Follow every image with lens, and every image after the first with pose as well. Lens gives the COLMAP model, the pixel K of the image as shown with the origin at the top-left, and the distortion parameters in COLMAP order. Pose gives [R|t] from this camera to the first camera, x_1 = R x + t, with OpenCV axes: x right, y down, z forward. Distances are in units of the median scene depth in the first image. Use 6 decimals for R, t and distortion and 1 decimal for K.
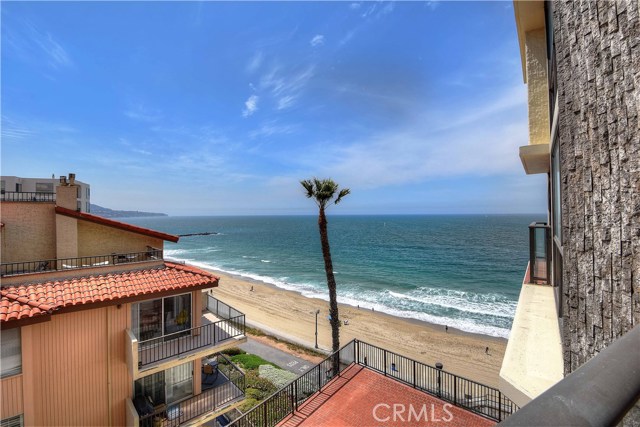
lens RADIAL K [[283.2, 0, 320.0], [0, 283.2, 213.5], [0, 0, 1]] dist [-0.019543, -0.000376]
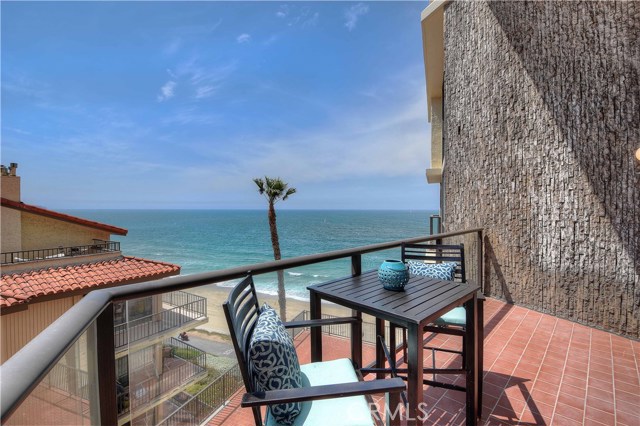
lens RADIAL K [[295.2, 0, 320.0], [0, 295.2, 213.0], [0, 0, 1]] dist [-0.062609, 0.000021]
pose [[0.952672, 0.007359, 0.303911, -0.168291], [-0.012156, 0.999830, 0.013897, 0.001087], [-0.303757, -0.016934, 0.952599, -0.194111]]
